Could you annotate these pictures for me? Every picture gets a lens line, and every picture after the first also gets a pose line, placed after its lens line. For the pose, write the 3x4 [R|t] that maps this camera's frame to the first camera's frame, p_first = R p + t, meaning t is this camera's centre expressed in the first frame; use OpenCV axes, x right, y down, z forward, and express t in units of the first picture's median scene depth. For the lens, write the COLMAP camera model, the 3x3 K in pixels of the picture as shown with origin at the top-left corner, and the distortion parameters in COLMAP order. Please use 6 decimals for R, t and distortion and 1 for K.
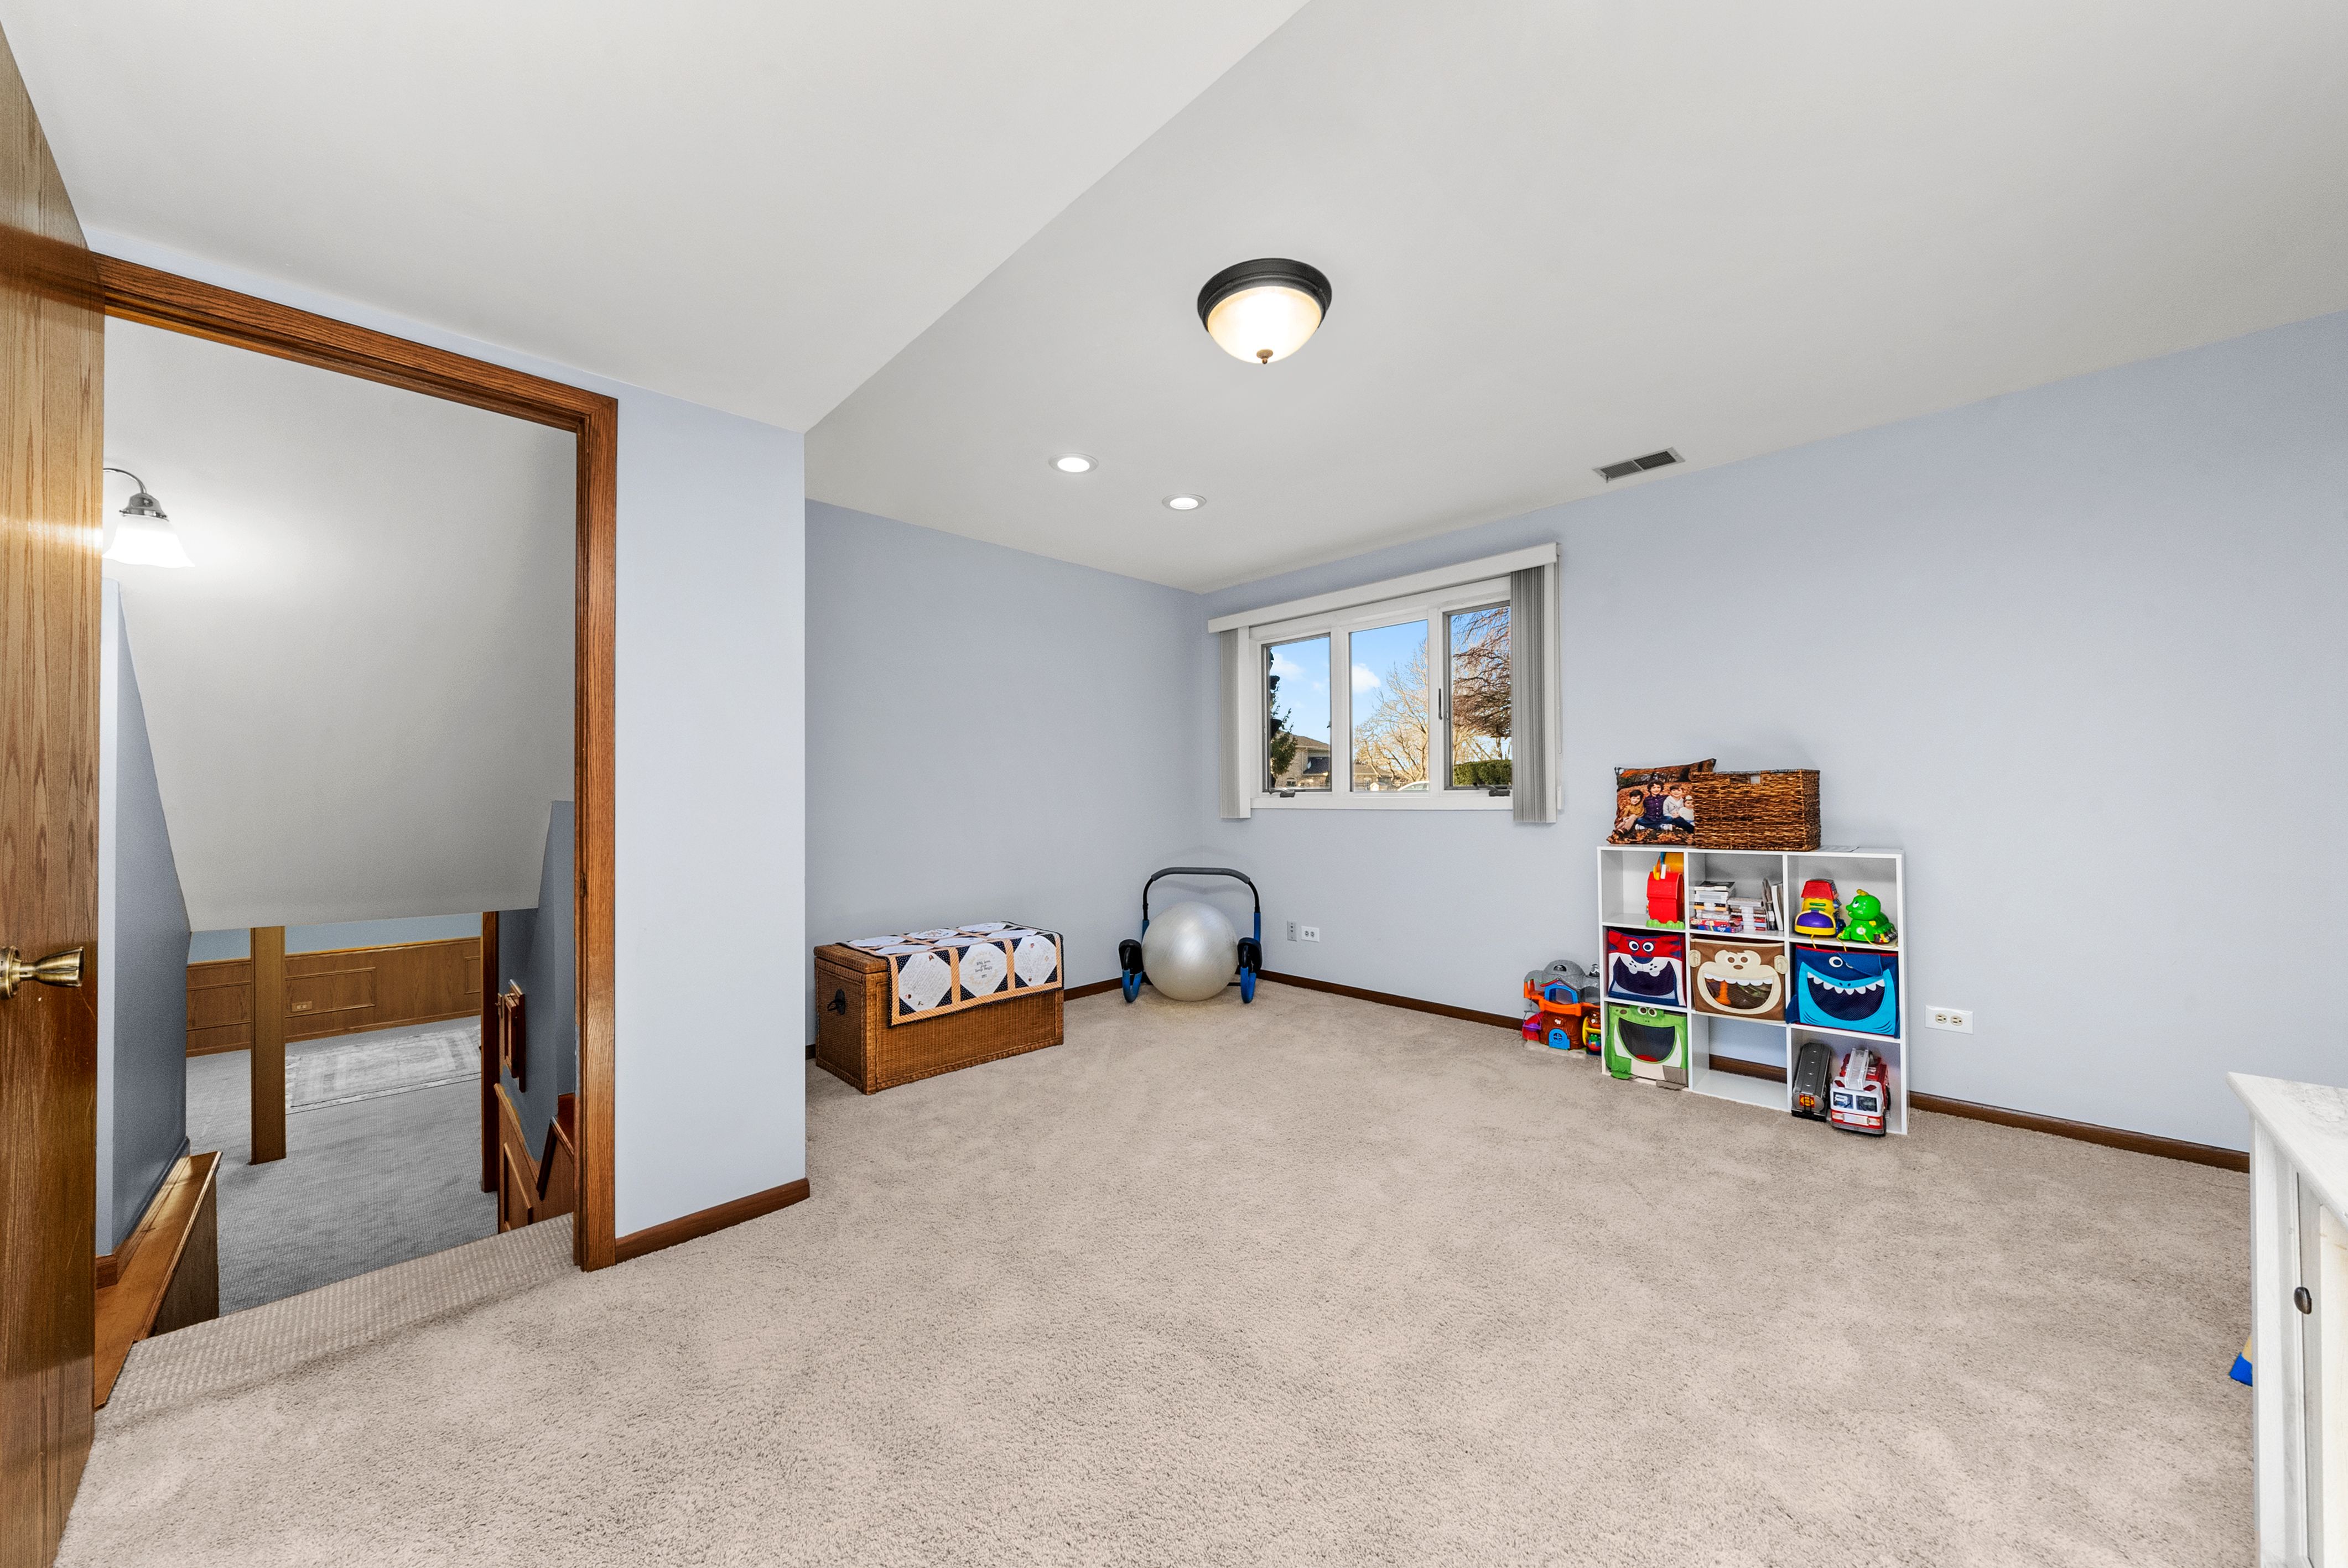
lens RADIAL K [[825.1, 0, 1181.8], [0, 825.1, 791.1], [0, 0, 1]] dist [-0.000363, 0.000006]
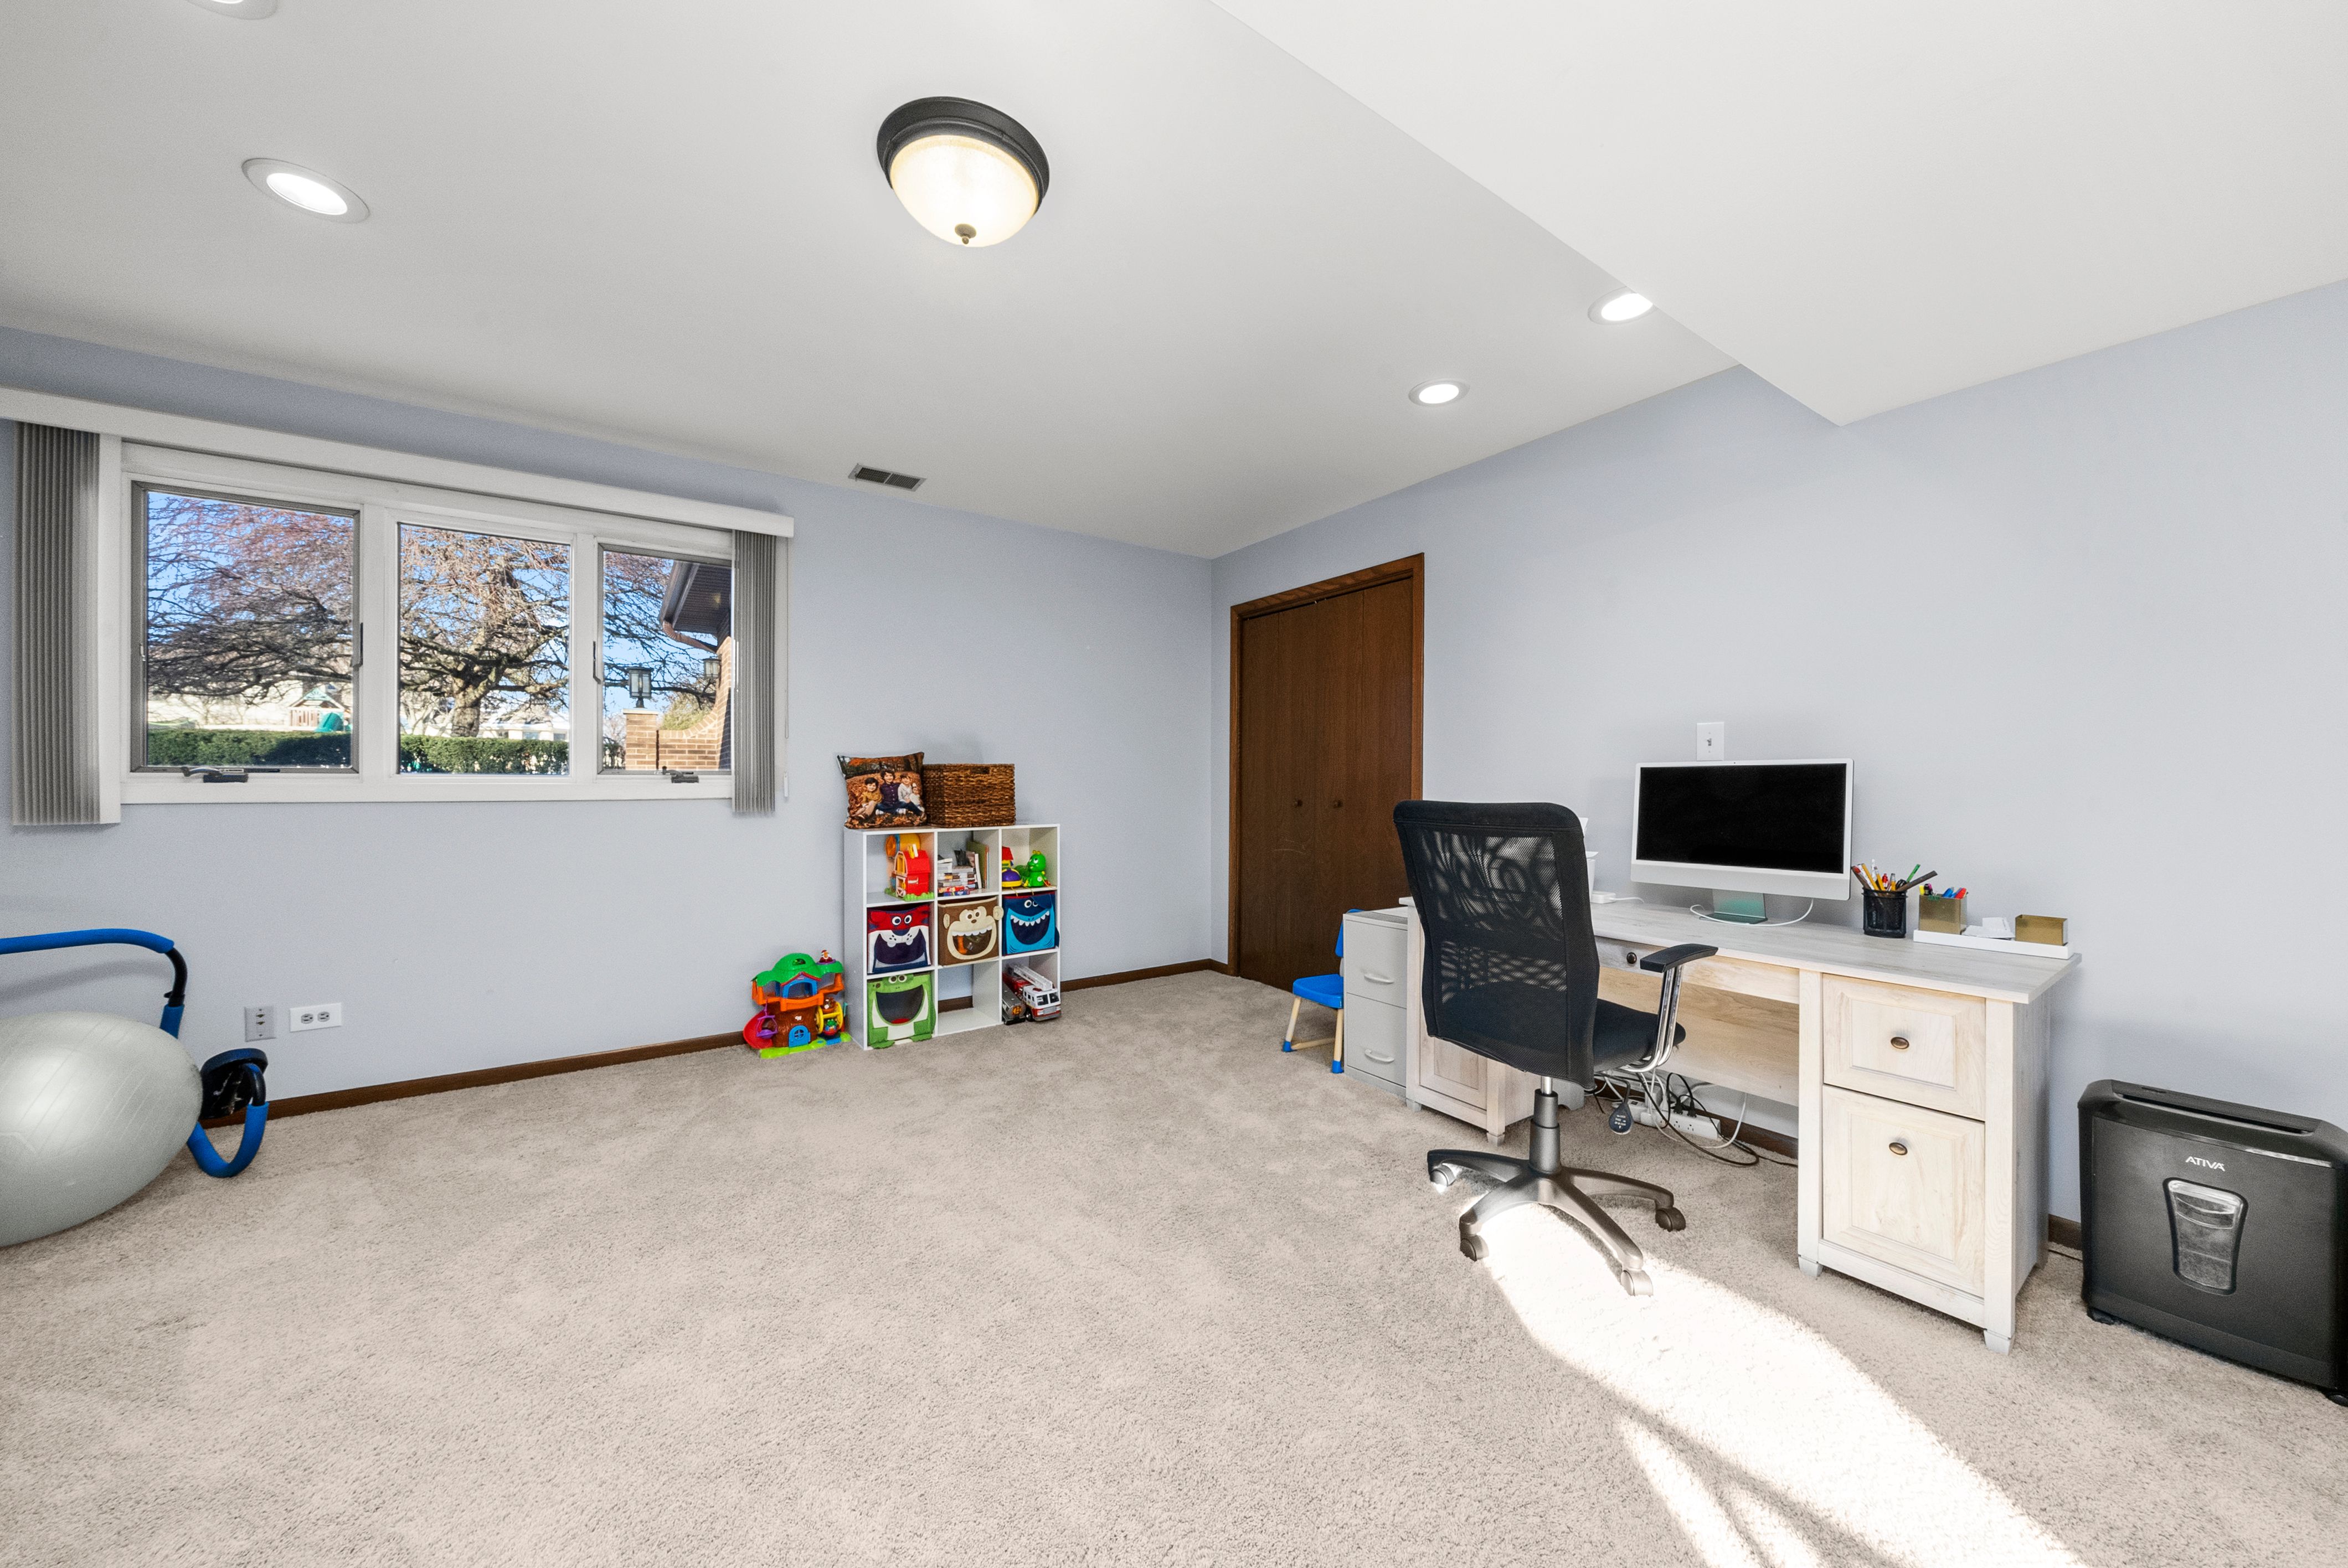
lens RADIAL K [[818.5, 0, 1167.7], [0, 818.5, 780.6], [0, 0, 1]] dist [-0.000272, 0.000047]
pose [[0.187945, 0.006536, 0.982158, -0.450739], [-0.009438, 0.999944, -0.004849, 0.004050], [-0.982134, -0.008358, 0.187996, 0.449458]]
